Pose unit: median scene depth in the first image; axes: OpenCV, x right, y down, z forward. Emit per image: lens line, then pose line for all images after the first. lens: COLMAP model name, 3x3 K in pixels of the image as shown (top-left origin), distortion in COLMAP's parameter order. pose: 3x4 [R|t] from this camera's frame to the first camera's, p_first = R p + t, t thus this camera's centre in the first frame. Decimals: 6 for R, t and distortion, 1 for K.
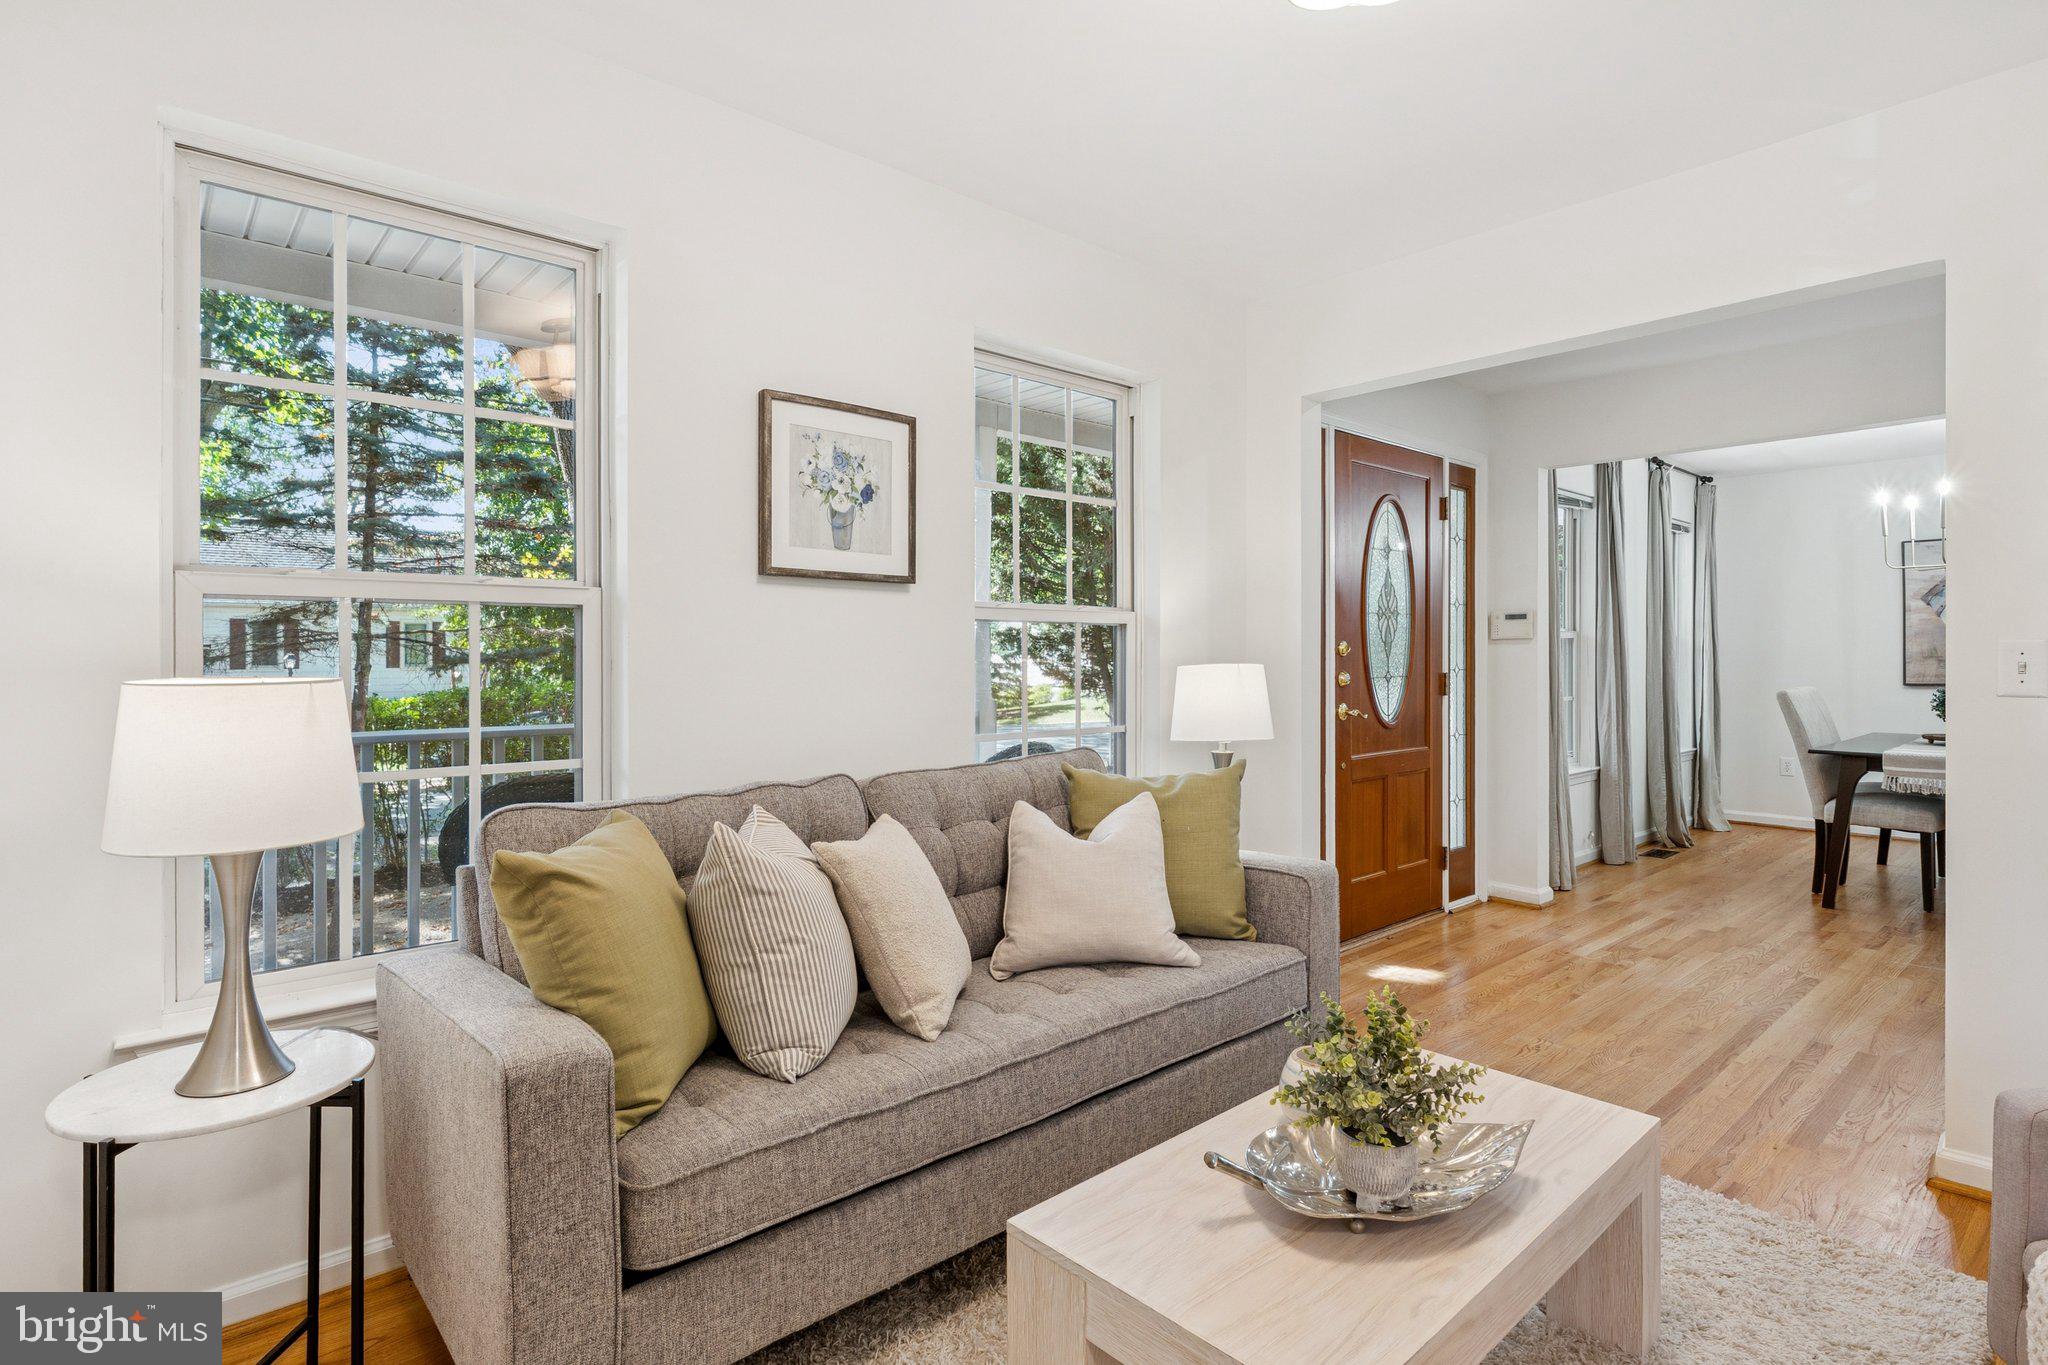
lens RADIAL K [[1033.9, 0, 1027.4], [0, 1033.9, 665.7], [0, 0, 1]] dist [-0.000804, -0.000137]
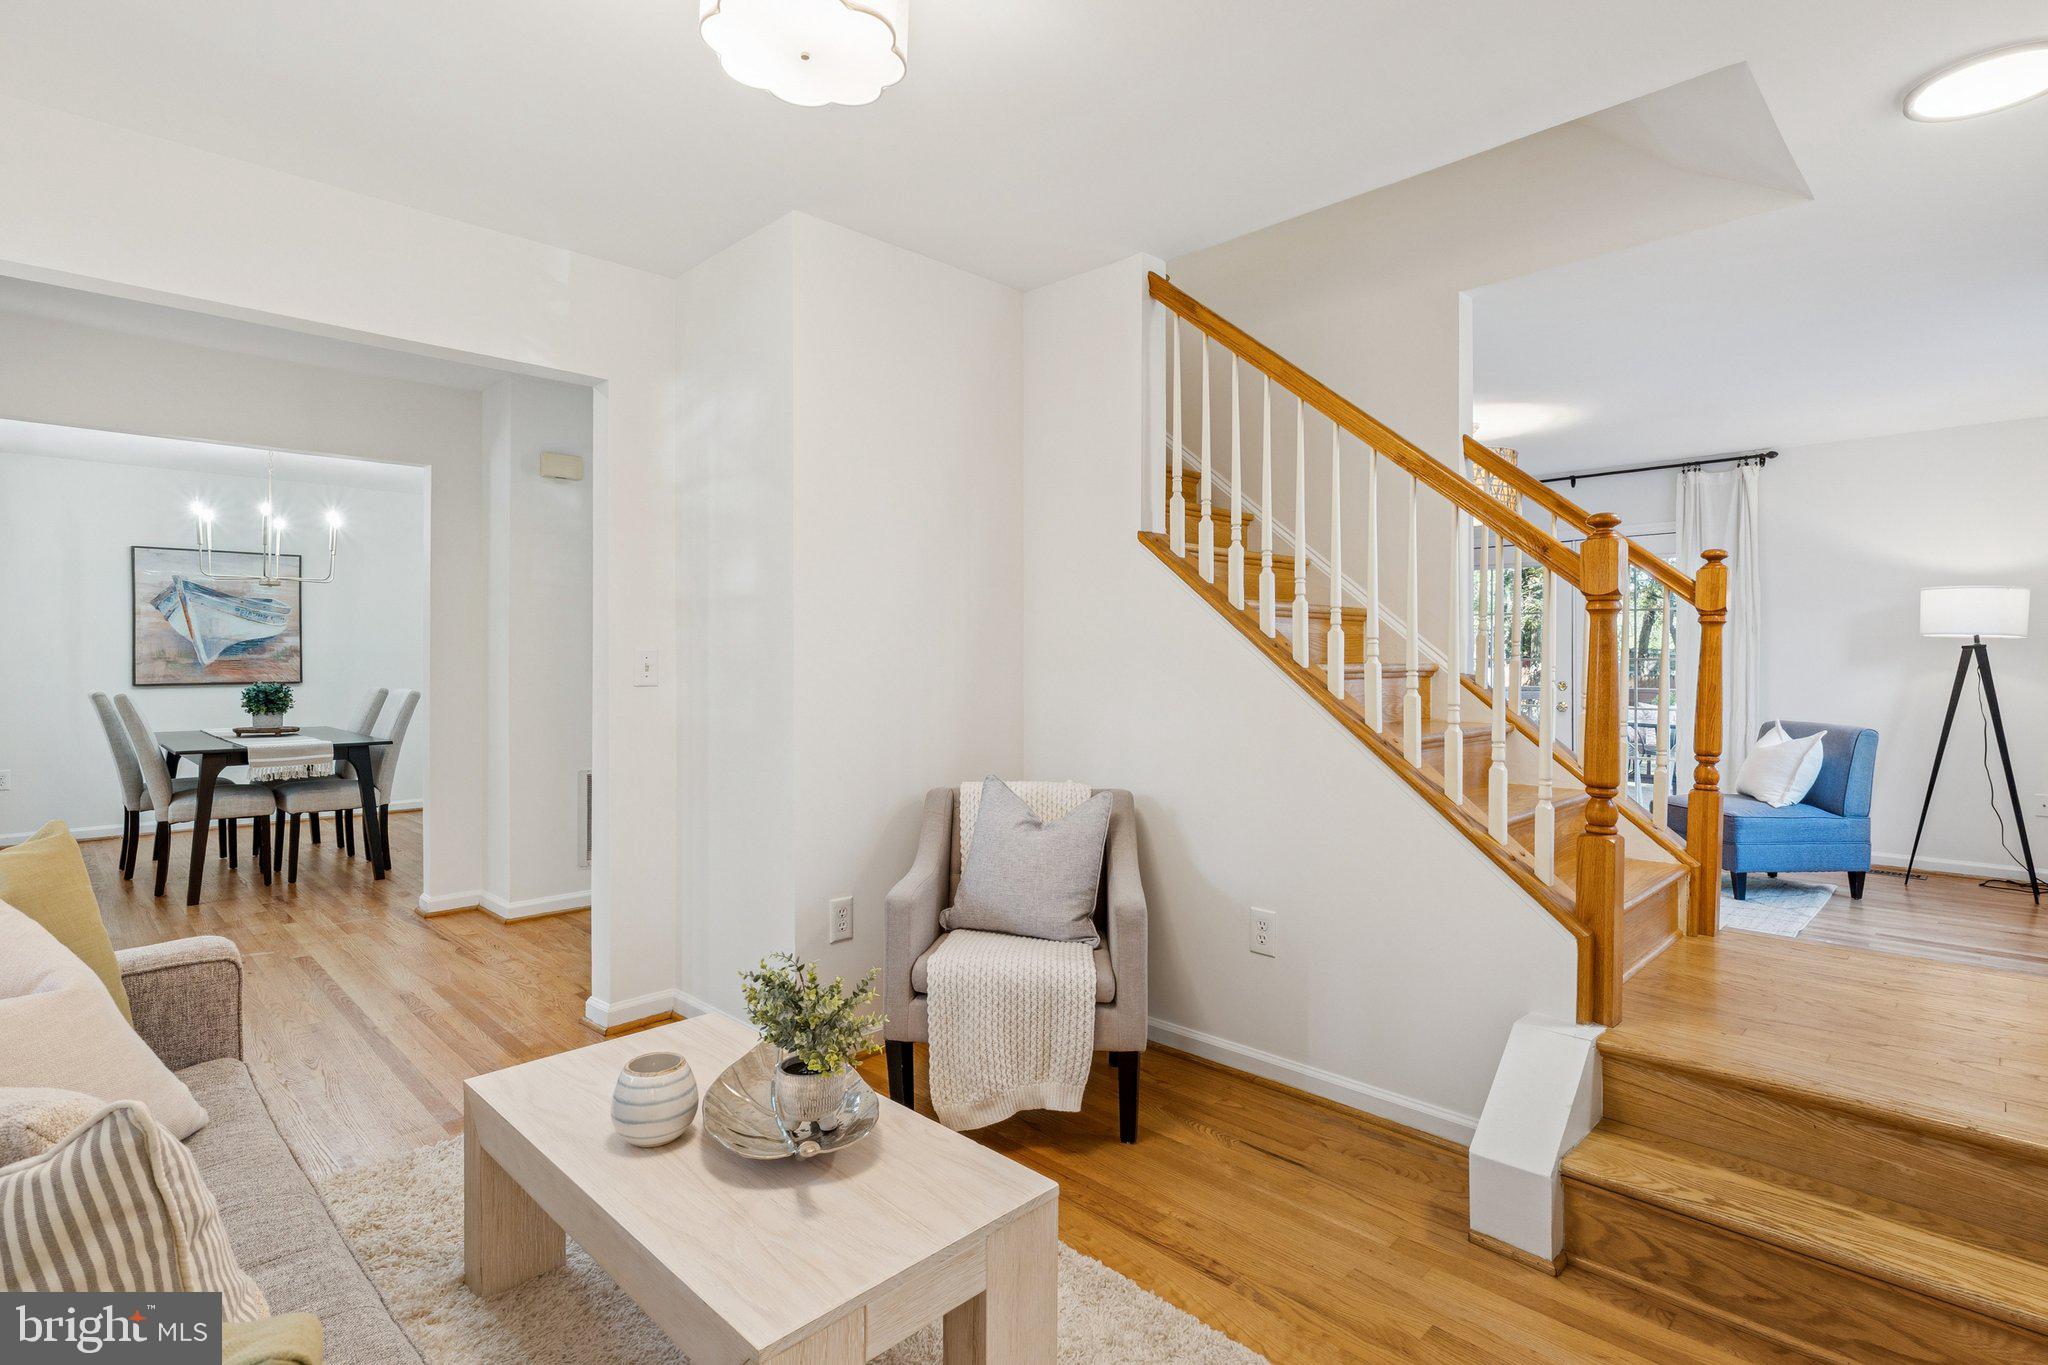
lens RADIAL K [[976.7, 0, 1027.4], [0, 976.7, 678.6], [0, 0, 1]] dist [-0.011564, -0.000633]
pose [[-0.073357, -0.015649, 0.997183, -0.332642], [0.003507, 0.999867, 0.015949, -0.001409], [-0.997300, 0.004667, -0.073292, 0.357964]]
